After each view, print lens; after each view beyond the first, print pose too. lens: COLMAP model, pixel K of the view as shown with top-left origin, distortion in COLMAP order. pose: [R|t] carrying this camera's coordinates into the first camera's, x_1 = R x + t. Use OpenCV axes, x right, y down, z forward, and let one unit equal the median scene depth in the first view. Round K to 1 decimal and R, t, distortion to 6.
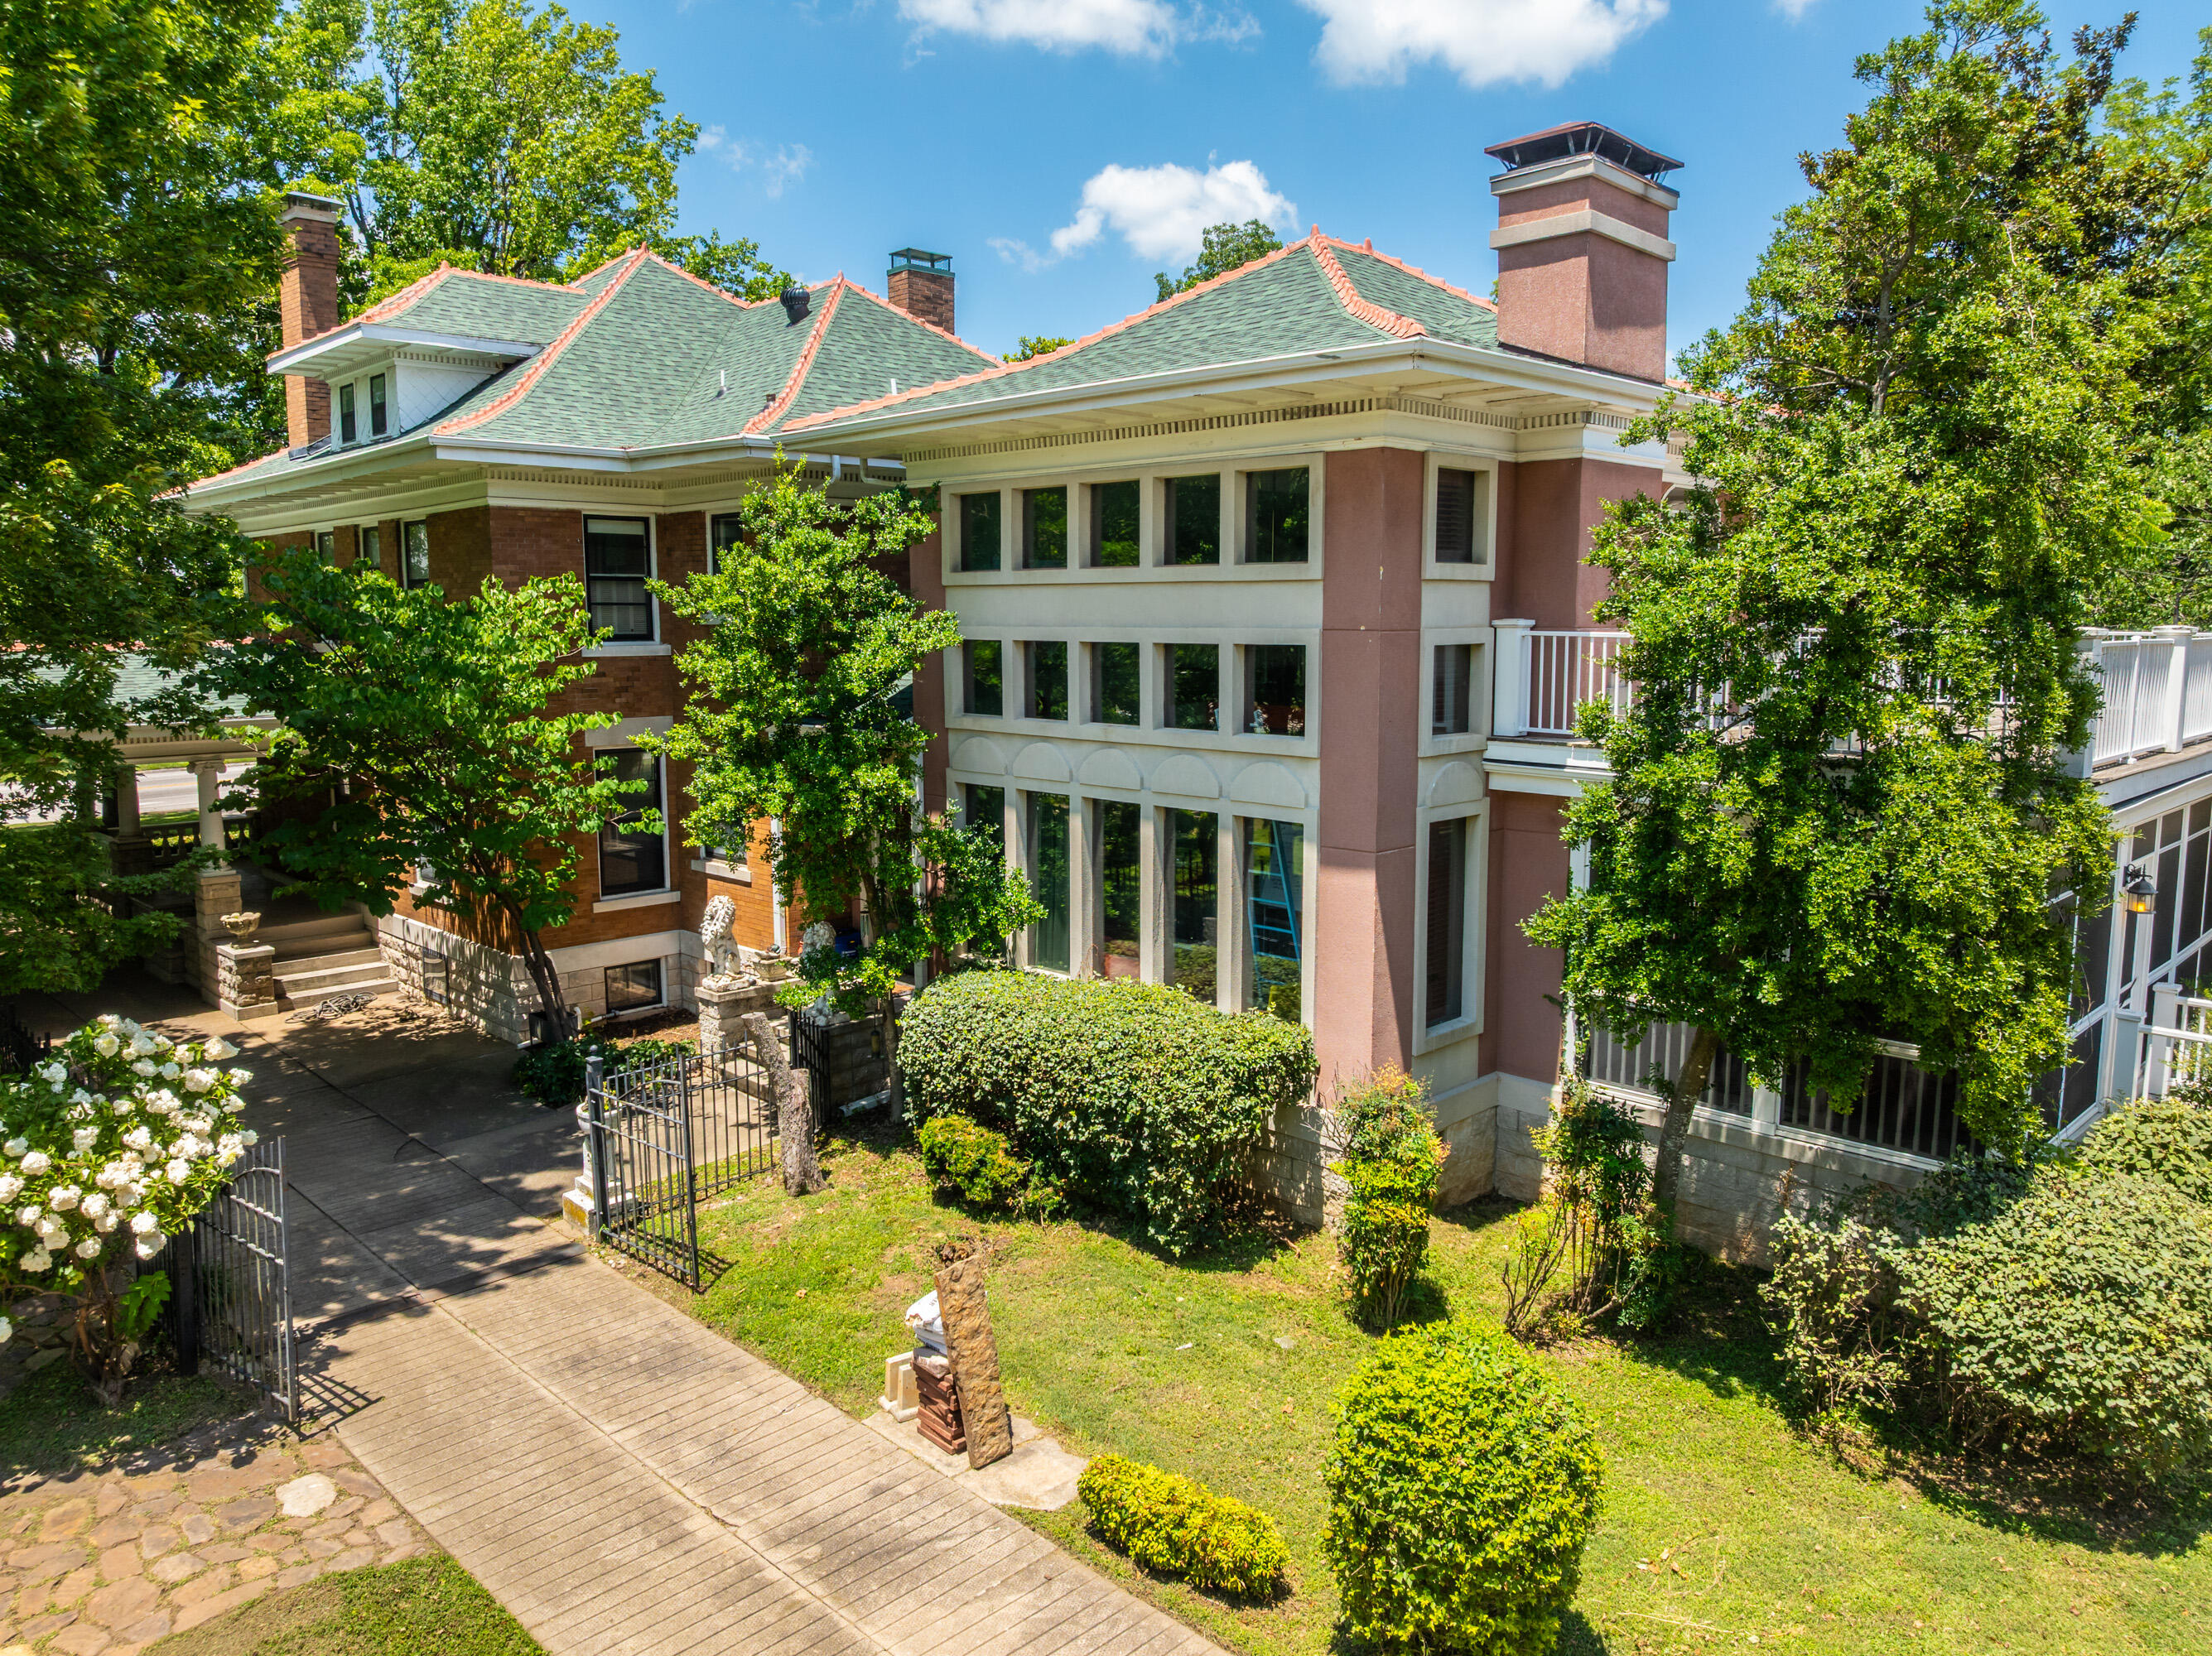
lens RADIAL K [[1562.1, 0, 1106.0], [0, 1562.1, 828.0], [0, 0, 1]] dist [-0.052980, 0.025512]
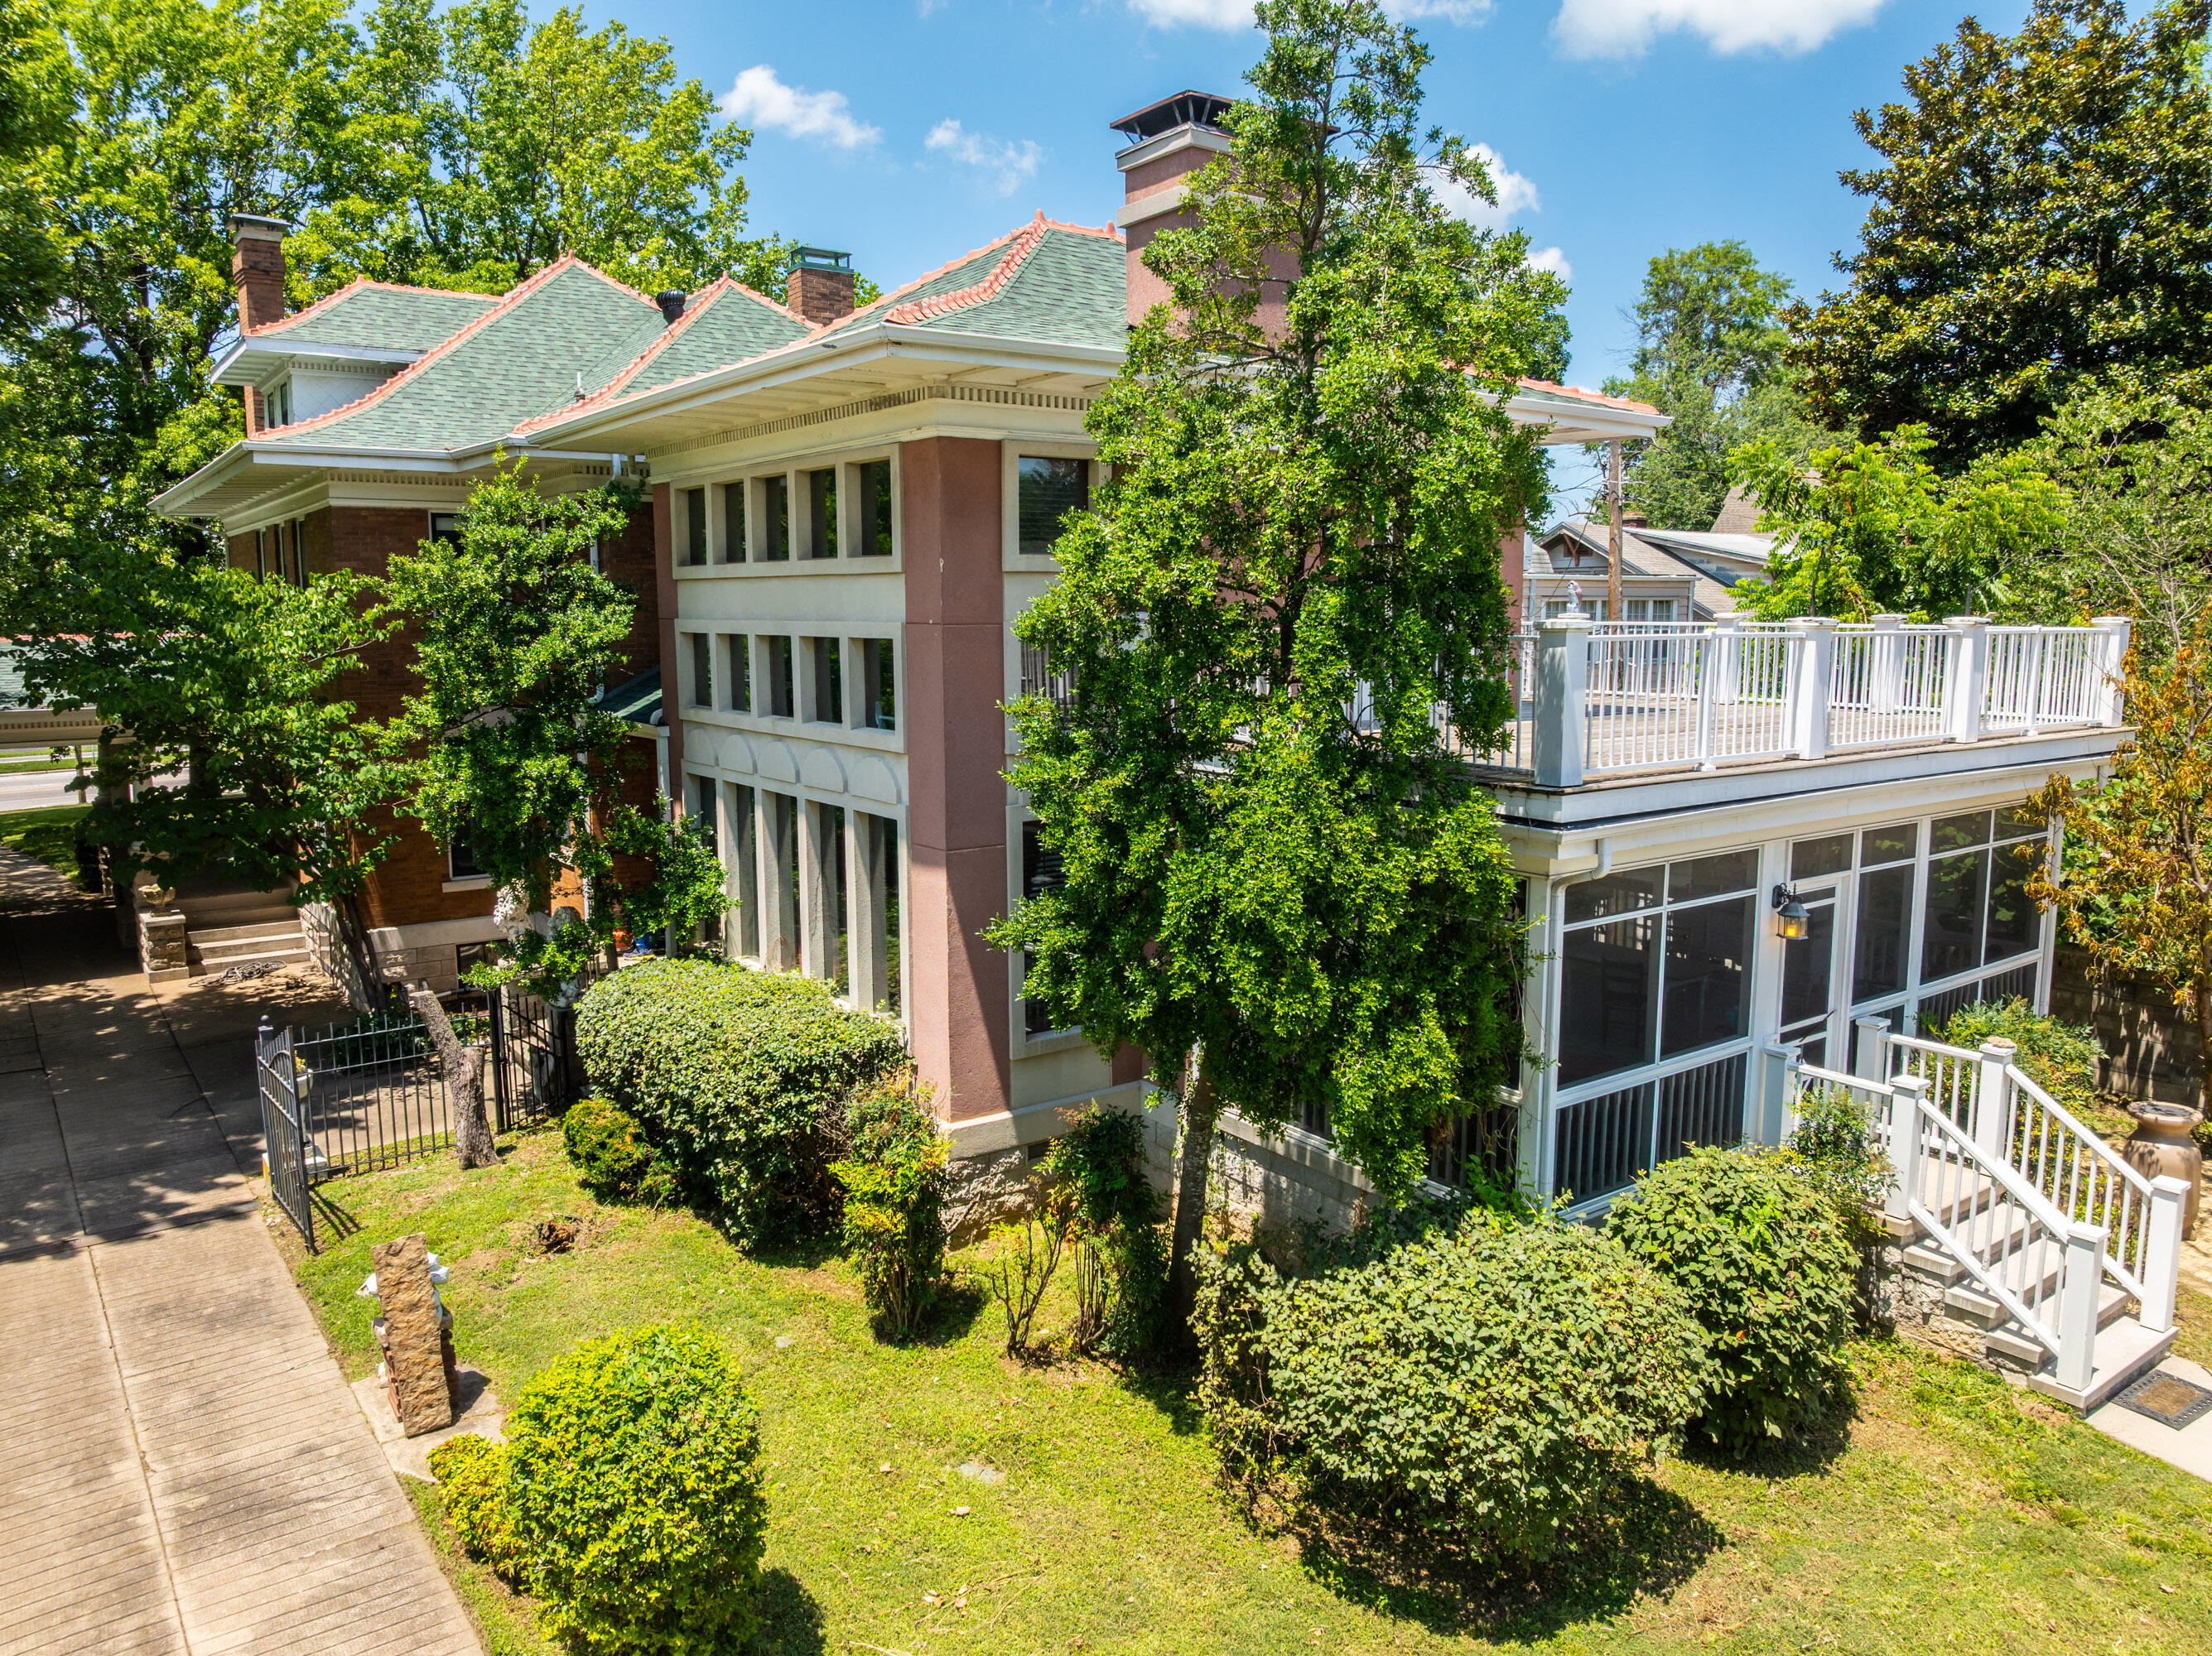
lens RADIAL K [[1562.1, 0, 1106.0], [0, 1562.1, 828.0], [0, 0, 1]] dist [-0.052980, 0.025512]
pose [[0.989067, 0.020667, -0.146010, 0.392217], [-0.019960, 0.999781, 0.006307, -0.006527], [0.146108, -0.003324, 0.989263, 0.042056]]
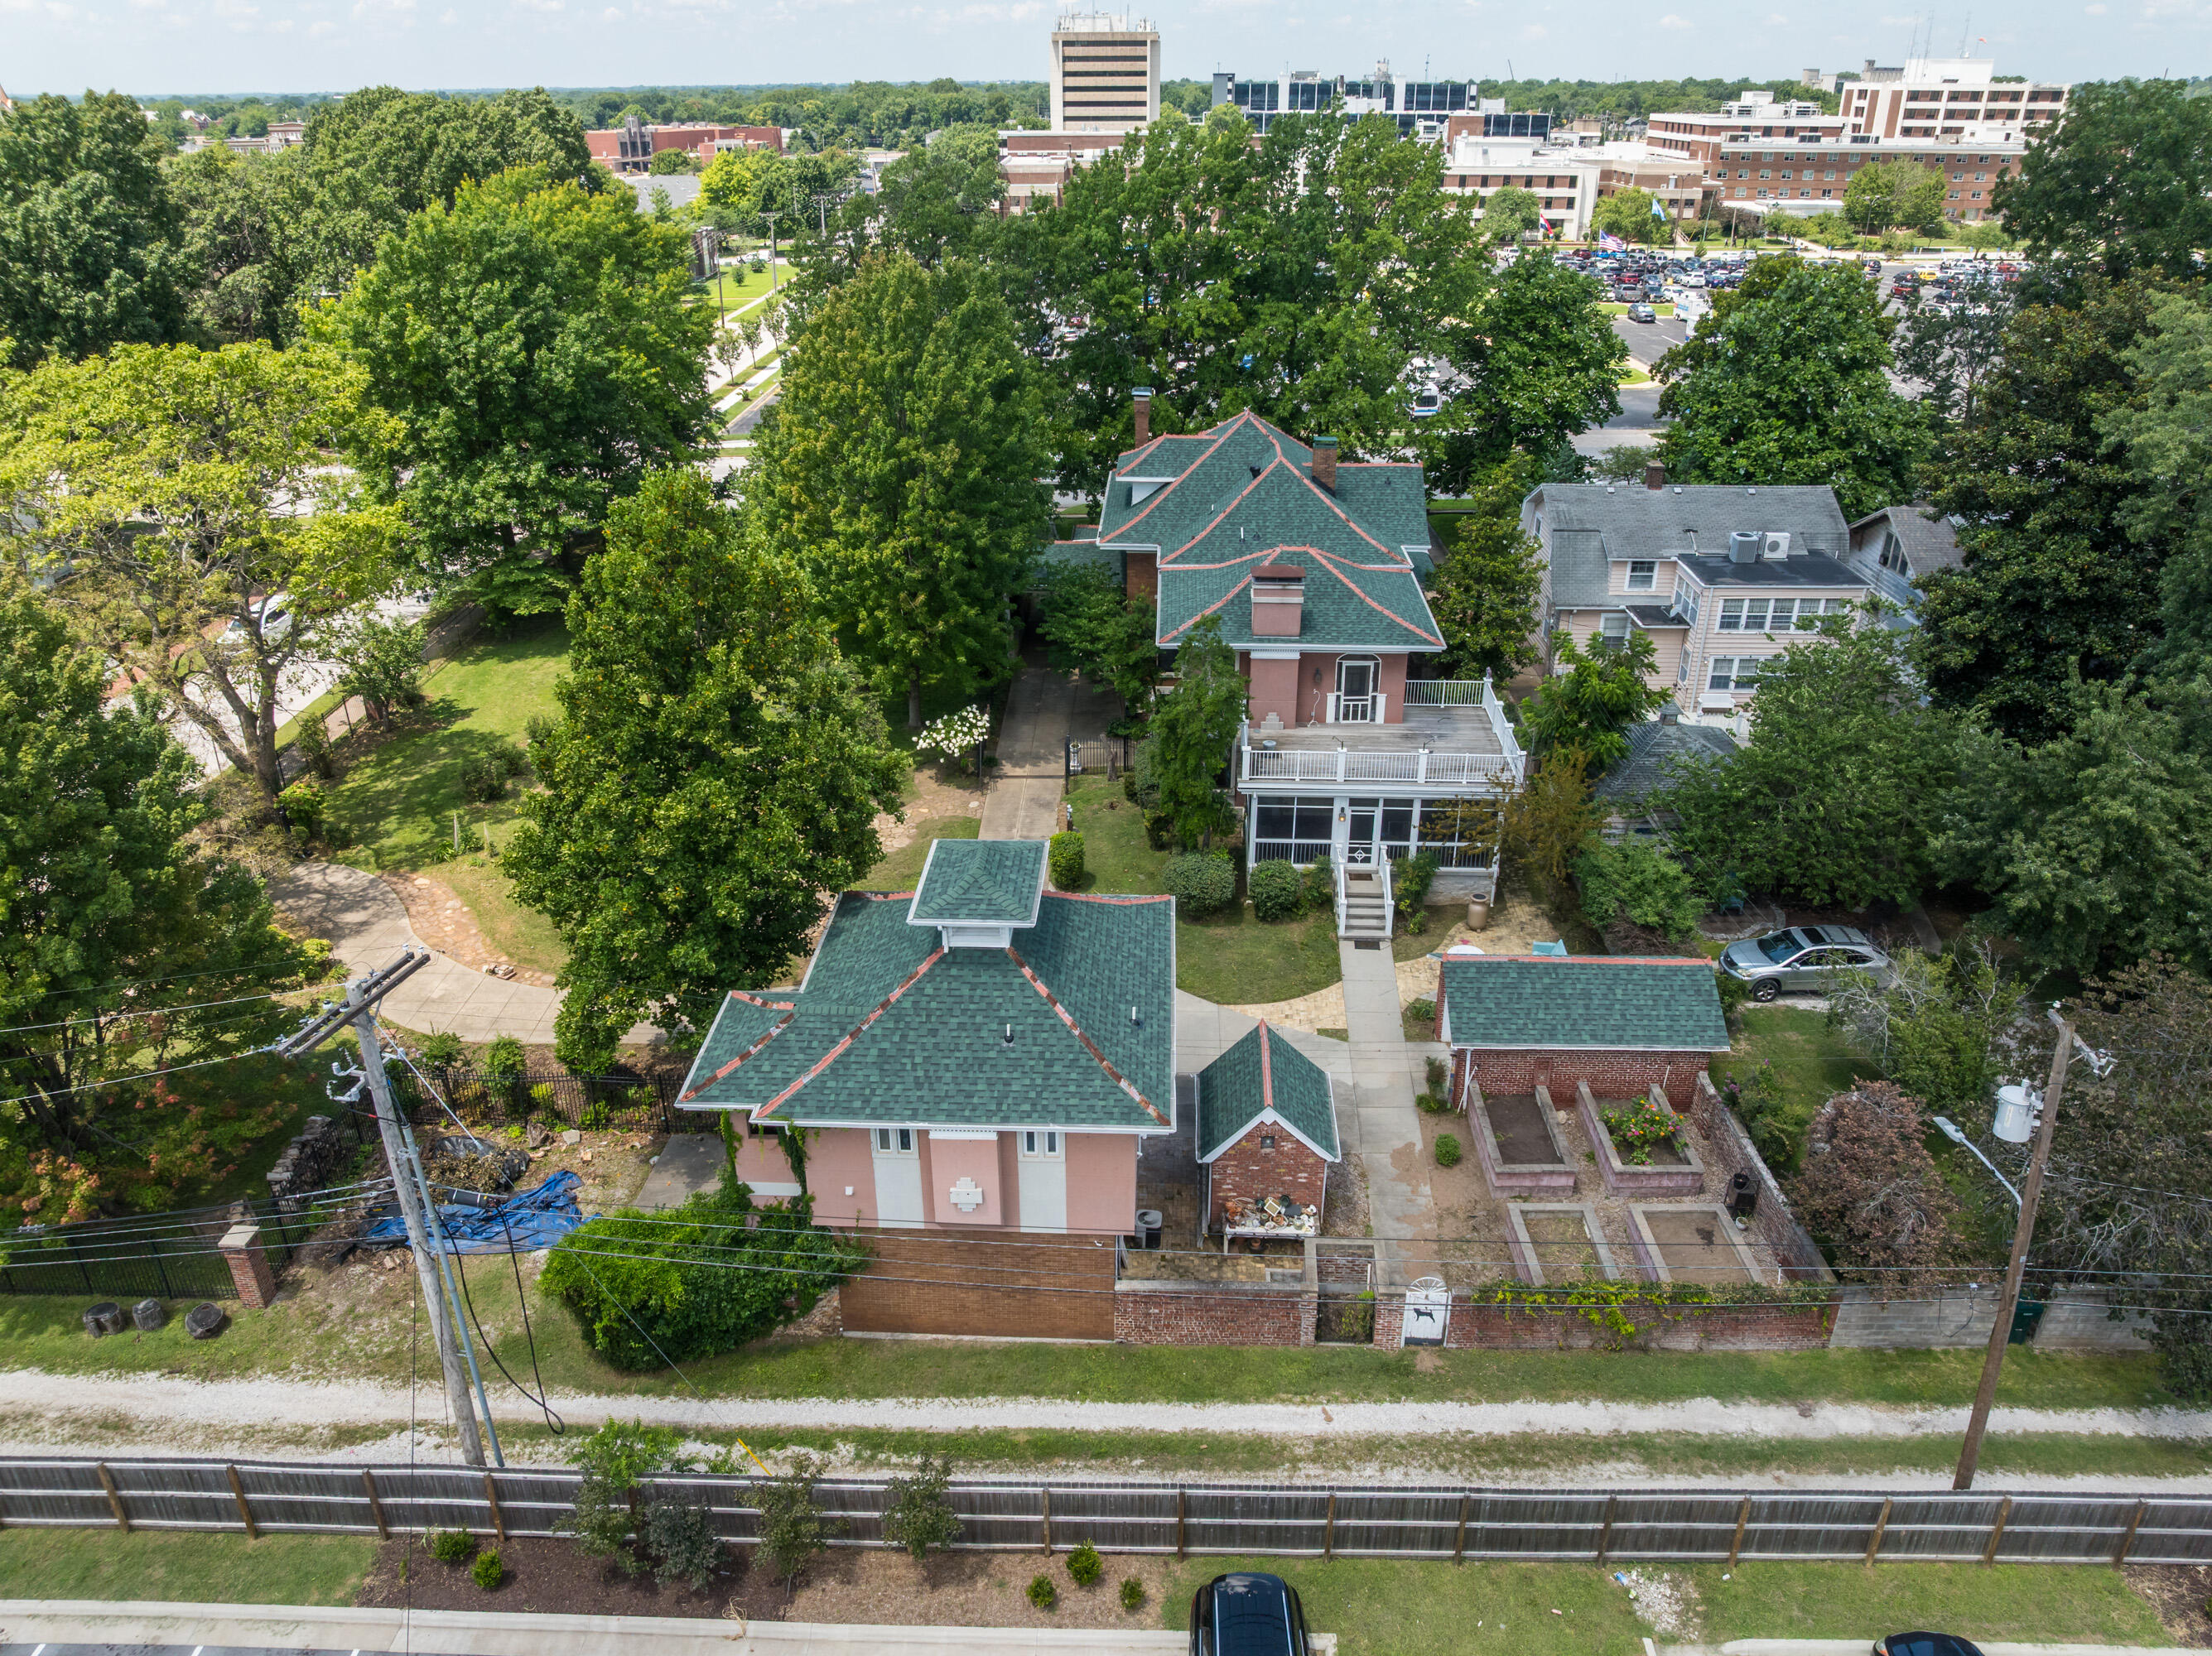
lens RADIAL K [[1562.1, 0, 1106.0], [0, 1562.1, 828.0], [0, 0, 1]] dist [-0.052980, 0.025512]
pose [[0.675428, 0.325737, -0.661583, 2.622841], [-0.098932, 0.929068, 0.356434, -1.133356], [0.730760, -0.175293, 0.659744, -1.757081]]
